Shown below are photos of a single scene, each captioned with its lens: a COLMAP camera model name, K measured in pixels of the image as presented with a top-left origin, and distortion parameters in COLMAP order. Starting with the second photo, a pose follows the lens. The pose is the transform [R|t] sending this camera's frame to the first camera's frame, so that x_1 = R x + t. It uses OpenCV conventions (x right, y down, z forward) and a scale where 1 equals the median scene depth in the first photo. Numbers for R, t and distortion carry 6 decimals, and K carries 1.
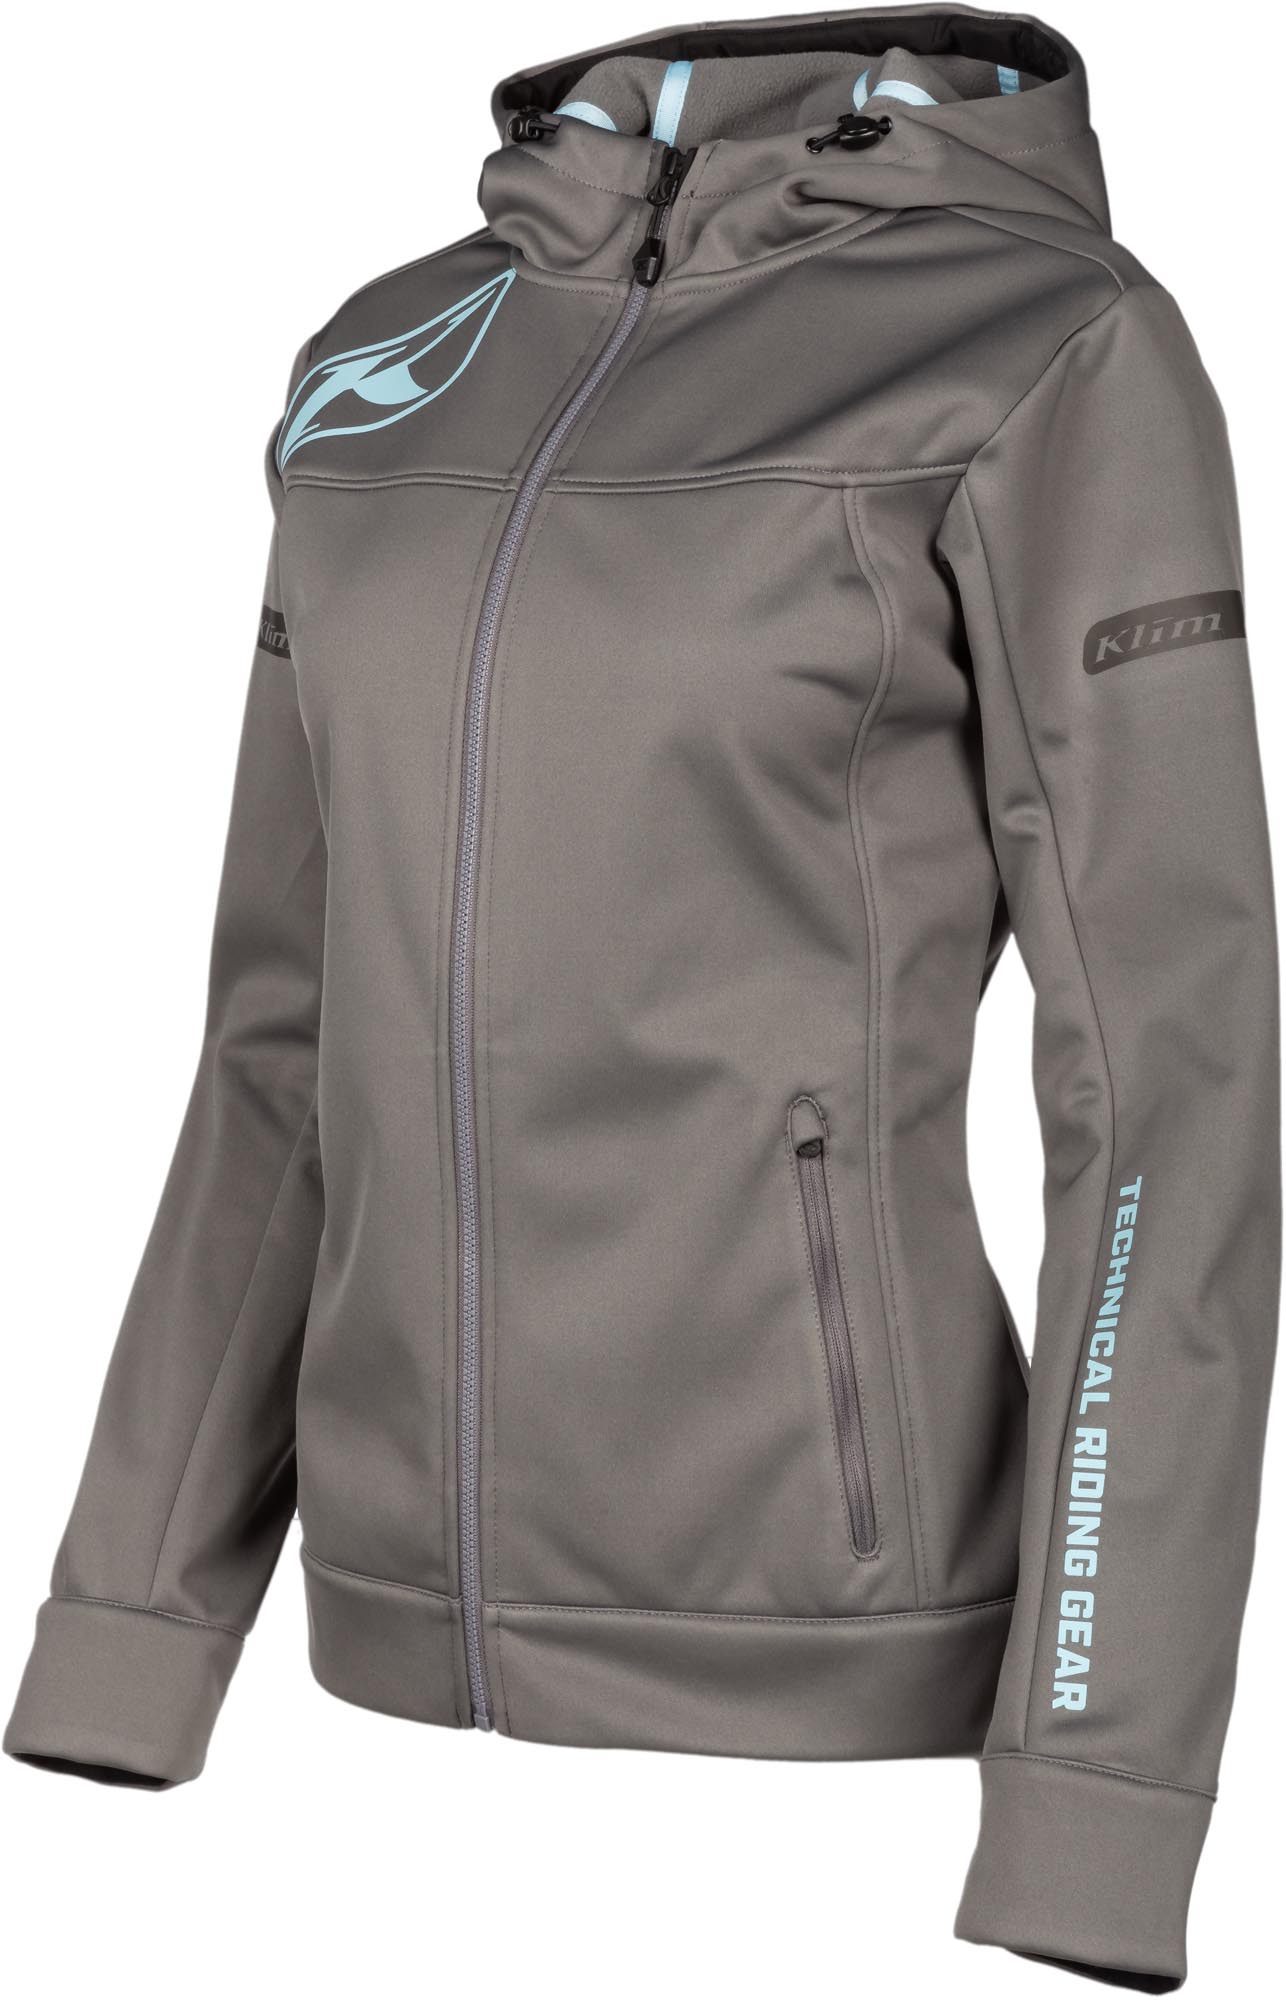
lens RADIAL K [[4550.7, 0, 643.0], [0, 4550.7, 1000.0], [0, 0, 1]] dist [0.023967, 0.118369]
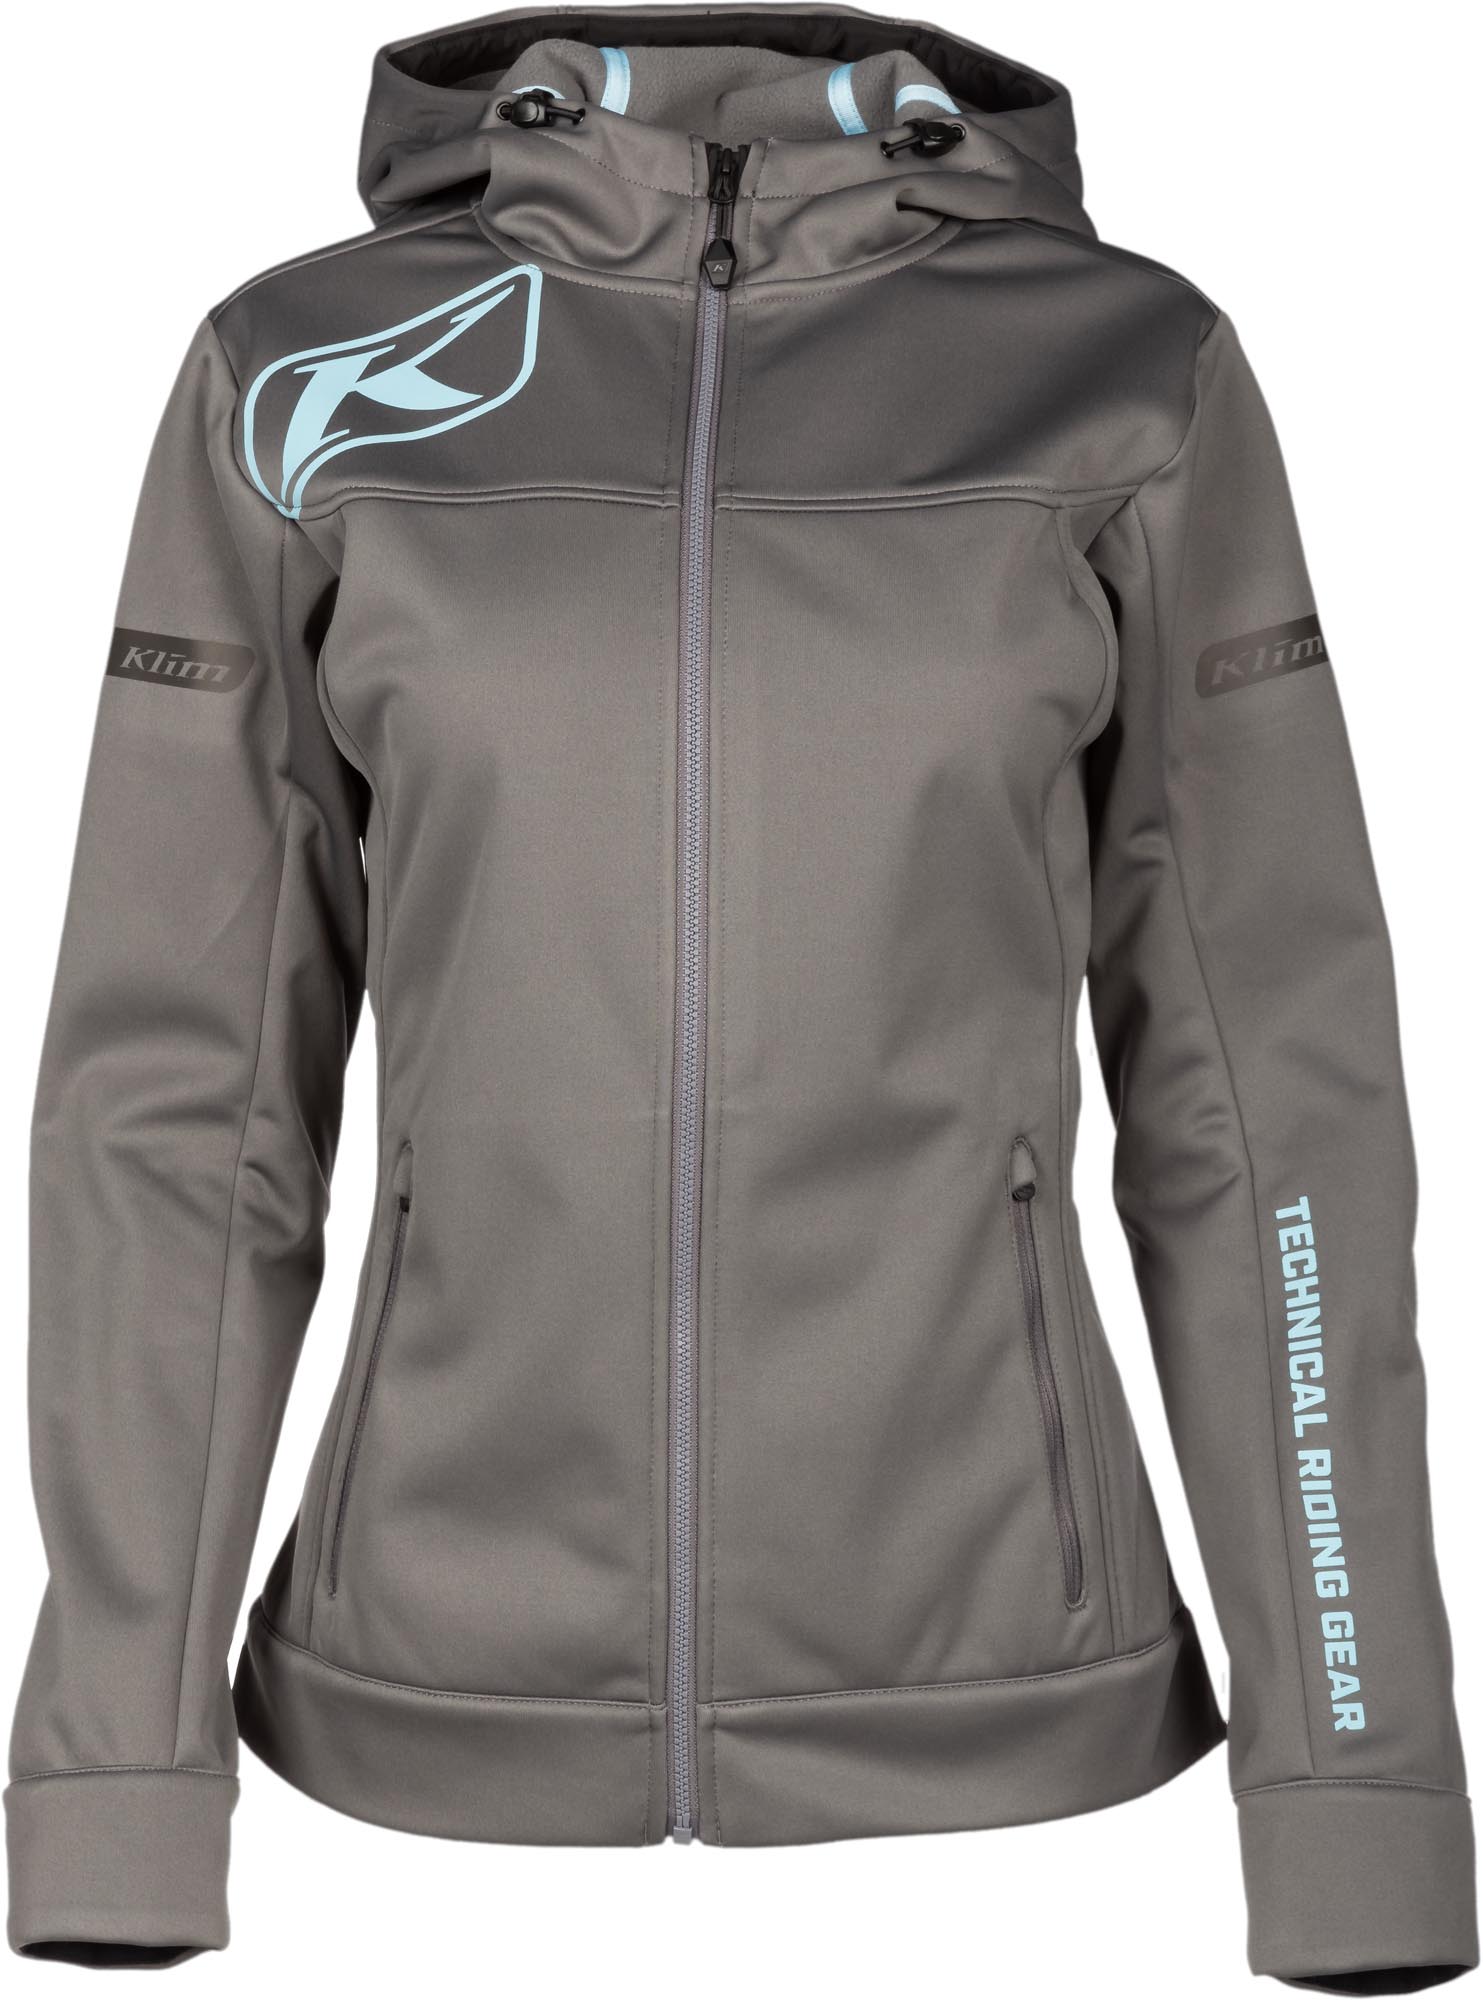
lens RADIAL K [[4922.4, 0, 743.0], [0, 4922.4, 1032.5], [0, 0, 1]] dist [-0.011436, 0.136232]
pose [[0.845496, -0.047876, 0.531830, -0.564629], [0.048664, 0.998736, 0.012542, -0.016922], [-0.531759, 0.015277, 0.846758, 0.145196]]
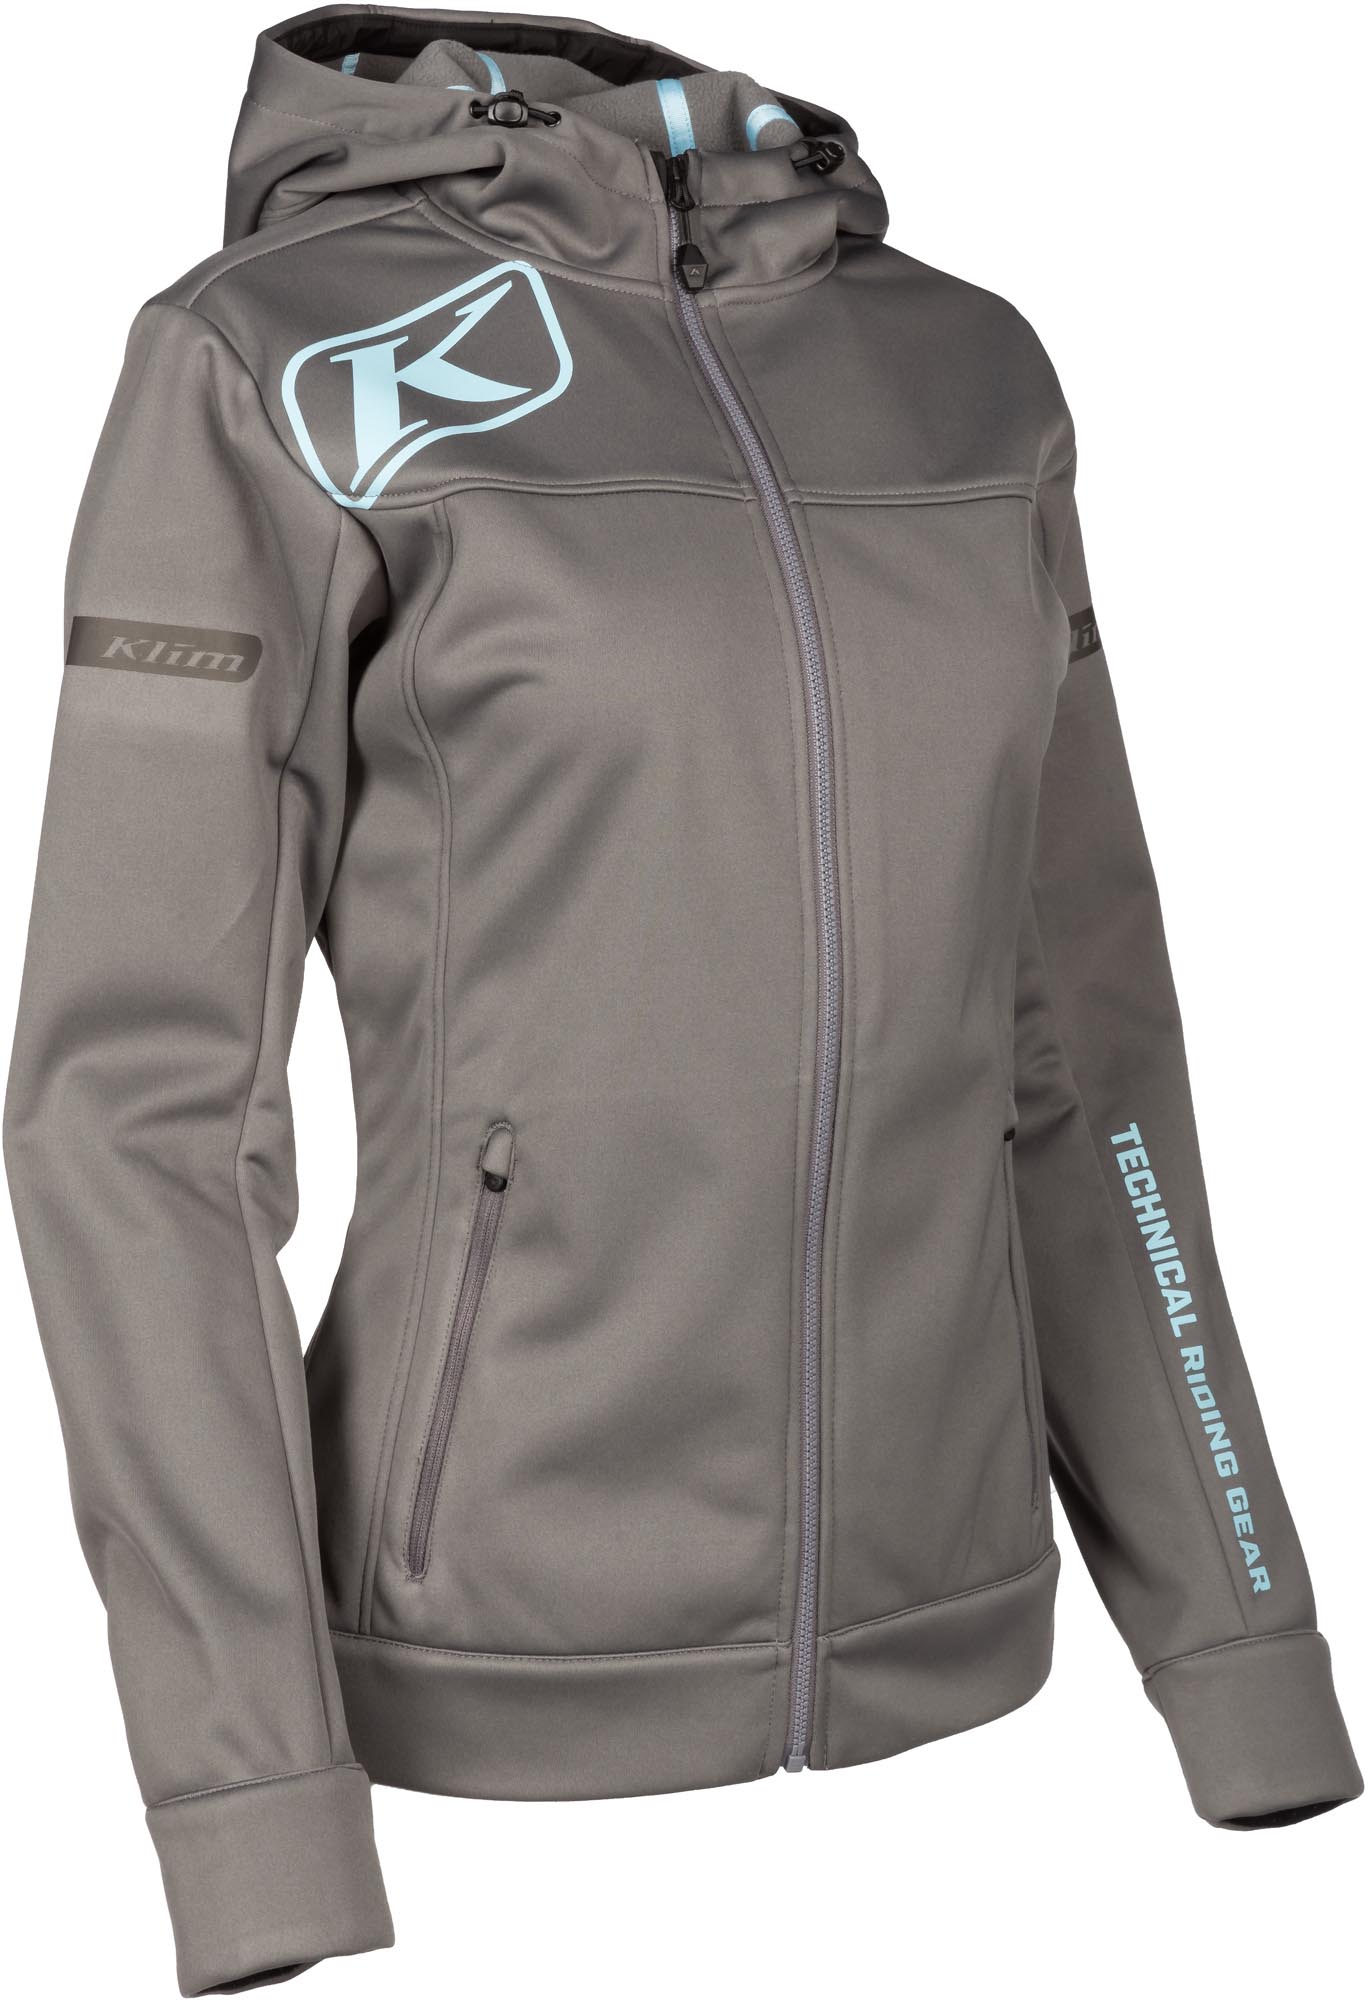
lens RADIAL K [[4486.1, 0, 683.5], [0, 4486.1, 1000.3], [0, 0, 1]] dist [0.010194, -0.228171]
pose [[0.442133, -0.084534, 0.892957, -0.914429], [0.079540, 0.995322, 0.054842, -0.060232], [-0.893416, 0.046778, 0.446788, 0.598495]]
